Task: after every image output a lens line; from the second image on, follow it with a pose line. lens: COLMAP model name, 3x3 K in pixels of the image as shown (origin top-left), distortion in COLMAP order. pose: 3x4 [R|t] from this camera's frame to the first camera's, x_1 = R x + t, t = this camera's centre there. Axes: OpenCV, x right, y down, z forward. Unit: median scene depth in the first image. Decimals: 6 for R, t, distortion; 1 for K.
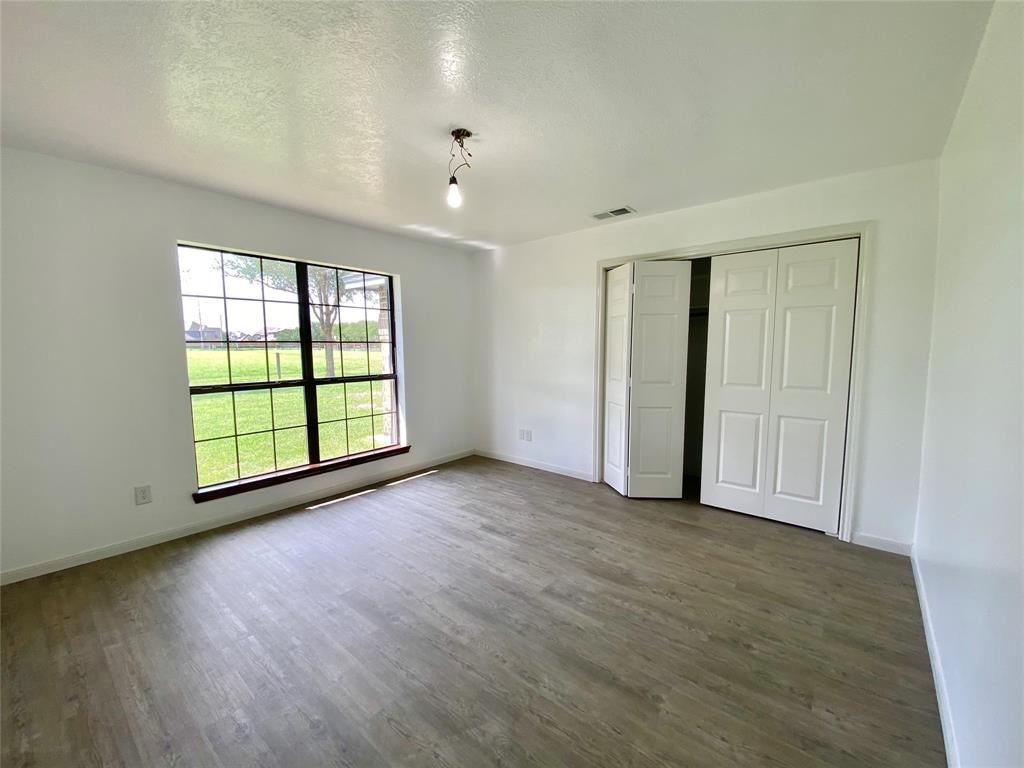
lens RADIAL K [[416.8, 0, 509.9], [0, 416.8, 380.9], [0, 0, 1]] dist [0.034310, -0.026138]
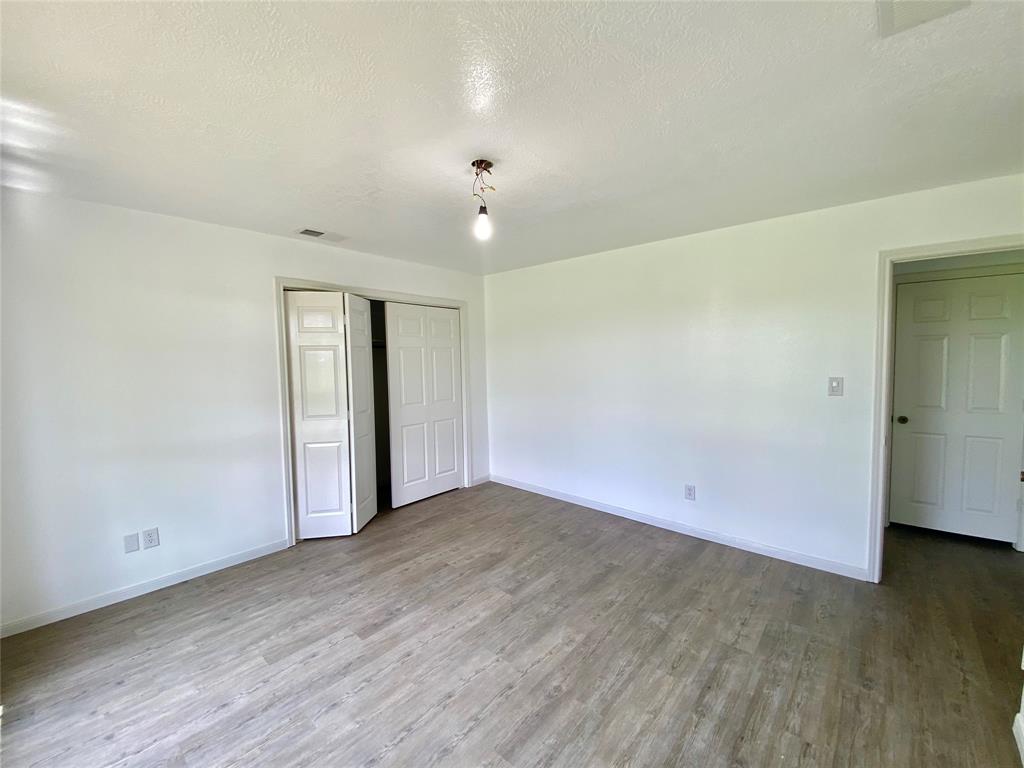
lens RADIAL K [[416.8, 0, 509.9], [0, 416.8, 380.9], [0, 0, 1]] dist [0.034310, -0.026138]
pose [[0.025034, -0.056055, 0.998114, -0.809513], [0.099316, 0.993627, 0.053312, -0.110443], [-0.994741, 0.097794, 0.030442, 0.713474]]
